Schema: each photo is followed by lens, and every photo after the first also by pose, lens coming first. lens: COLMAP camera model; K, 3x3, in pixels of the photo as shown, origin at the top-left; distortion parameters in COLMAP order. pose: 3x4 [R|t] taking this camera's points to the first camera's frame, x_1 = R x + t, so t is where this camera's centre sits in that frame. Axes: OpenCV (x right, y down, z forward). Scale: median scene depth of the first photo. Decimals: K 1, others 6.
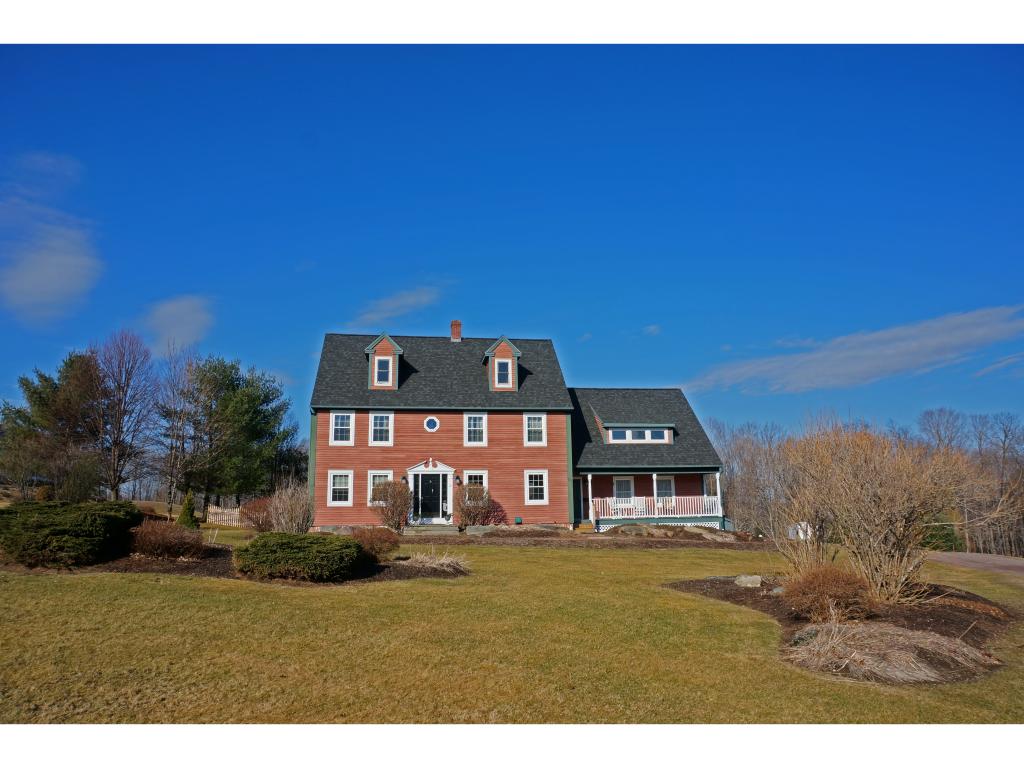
lens RADIAL K [[692.2, 0, 512.0], [0, 692.2, 384.0], [0, 0, 1]] dist [-0.136135, 0.000875]
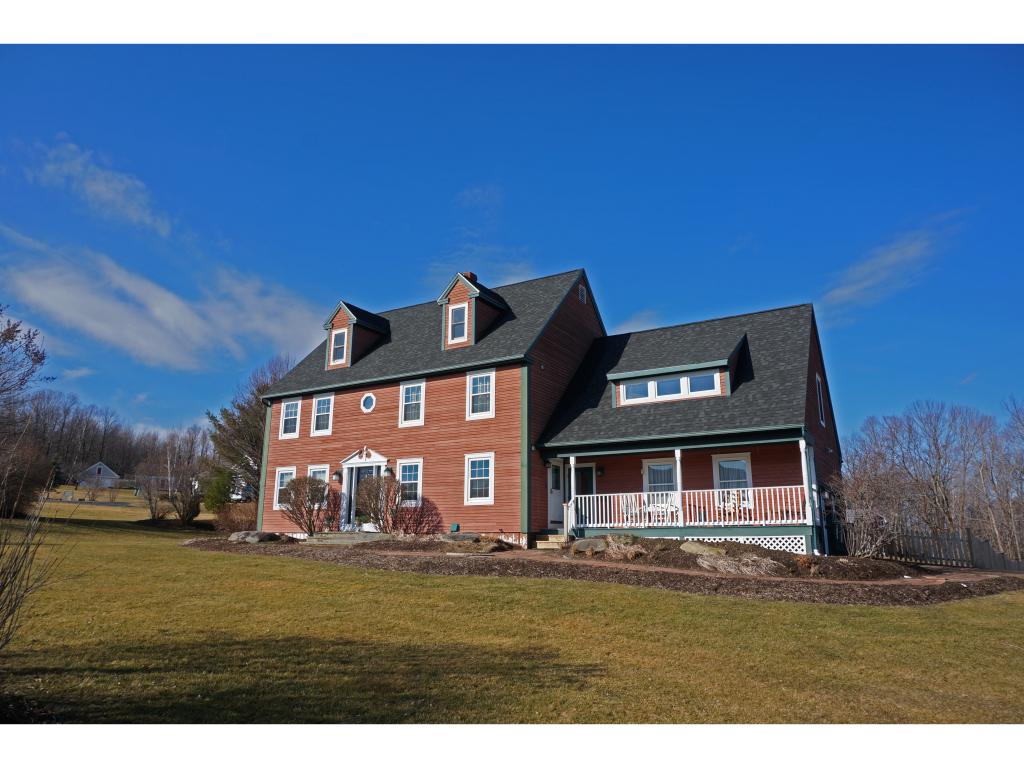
lens RADIAL K [[692.2, 0, 512.0], [0, 692.2, 384.0], [0, 0, 1]] dist [-0.136135, 0.000875]
pose [[0.778655, -0.126717, -0.614524, 0.488598], [0.105305, 0.991895, -0.071101, 0.109154], [0.618552, -0.009350, 0.785688, 0.491149]]
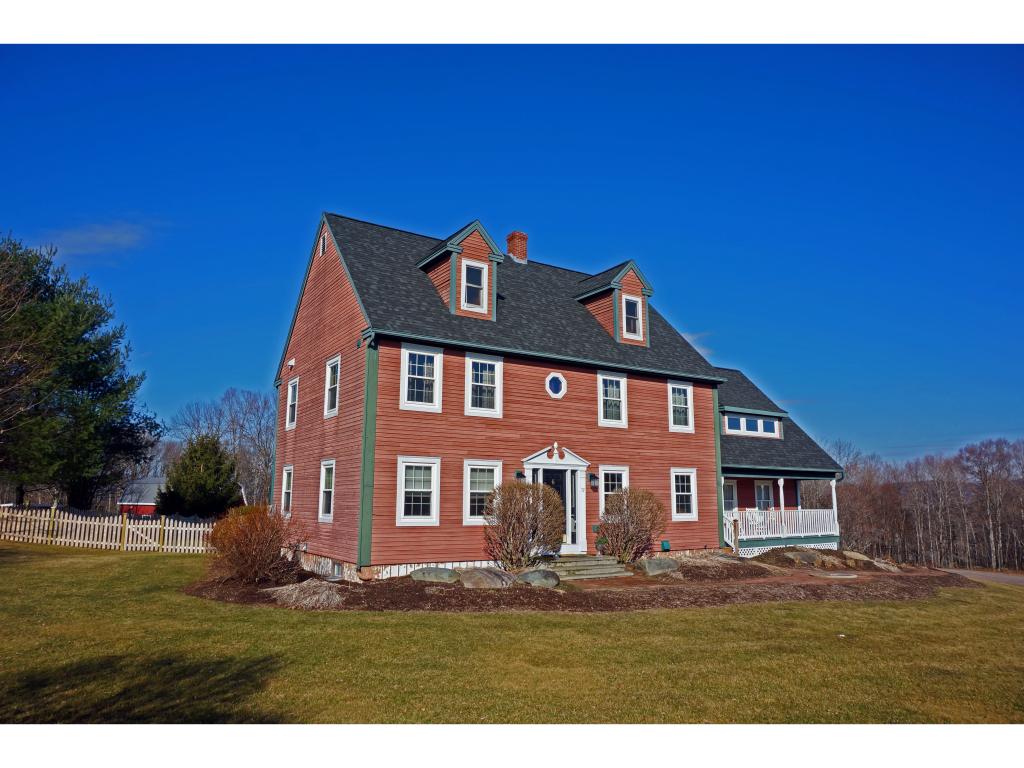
lens RADIAL K [[726.5, 0, 528.1], [0, 726.5, 380.8], [0, 0, 1]] dist [-0.111963, -0.000066]
pose [[0.898057, 0.090437, 0.430482, -0.407175], [-0.096580, 0.995296, -0.007613, 0.061199], [-0.429146, -0.034739, 0.902567, 0.445902]]
